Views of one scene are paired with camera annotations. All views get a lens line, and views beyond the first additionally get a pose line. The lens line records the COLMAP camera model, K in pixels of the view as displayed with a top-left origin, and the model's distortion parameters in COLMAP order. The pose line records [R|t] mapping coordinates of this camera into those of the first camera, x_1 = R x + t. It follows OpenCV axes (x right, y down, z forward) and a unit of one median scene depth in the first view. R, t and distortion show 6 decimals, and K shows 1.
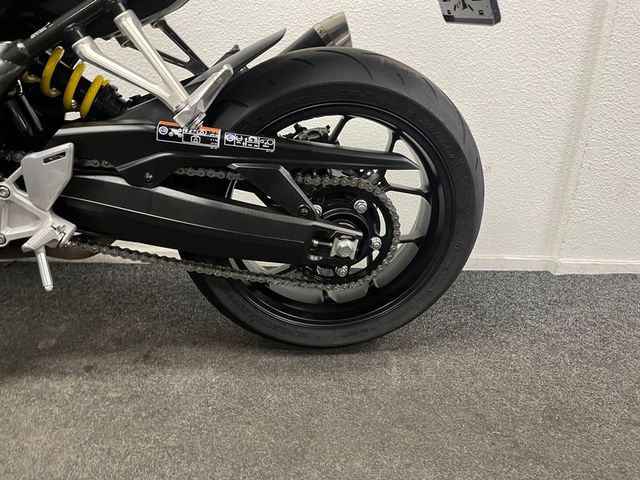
lens RADIAL K [[493.8, 0, 320.0], [0, 493.8, 240.0], [0, 0, 1]] dist [0.084604, -0.110147]
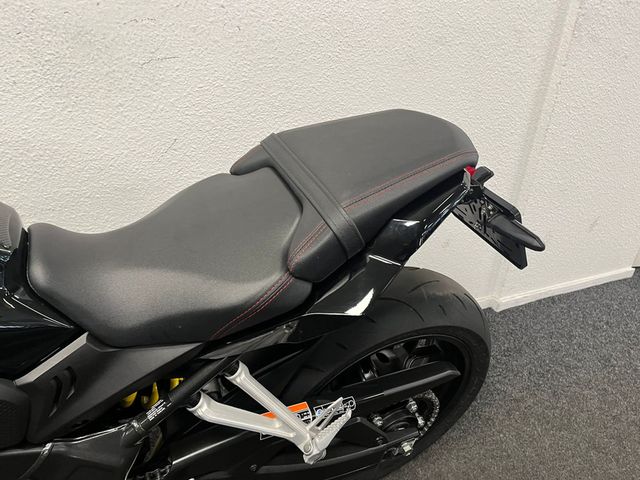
lens RADIAL K [[493.8, 0, 320.0], [0, 493.8, 240.0], [0, 0, 1]] dist [0.084604, -0.110147]
pose [[0.956489, -0.170228, 0.236964, -0.306005], [0.115413, 0.966663, 0.228567, -0.671156], [-0.267973, -0.191273, 0.944249, 0.026872]]
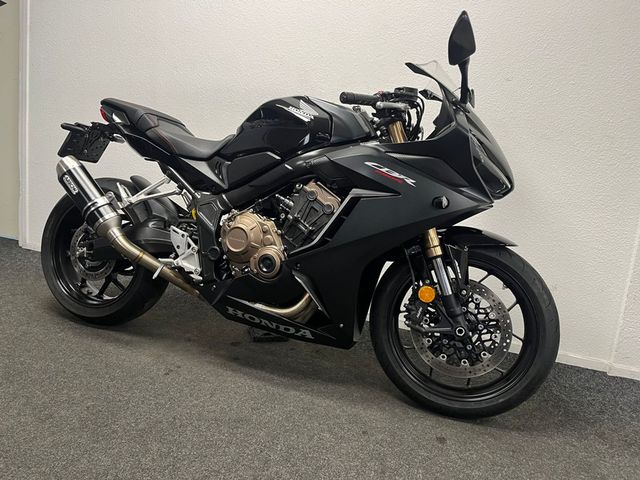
lens RADIAL K [[493.8, 0, 320.0], [0, 493.8, 240.0], [0, 0, 1]] dist [0.084604, -0.110147]
pose [[0.911128, 0.108989, -0.397452, 0.419029], [-0.182167, 0.971576, -0.151180, 0.099421], [0.369678, 0.210147, 0.905084, -0.908338]]
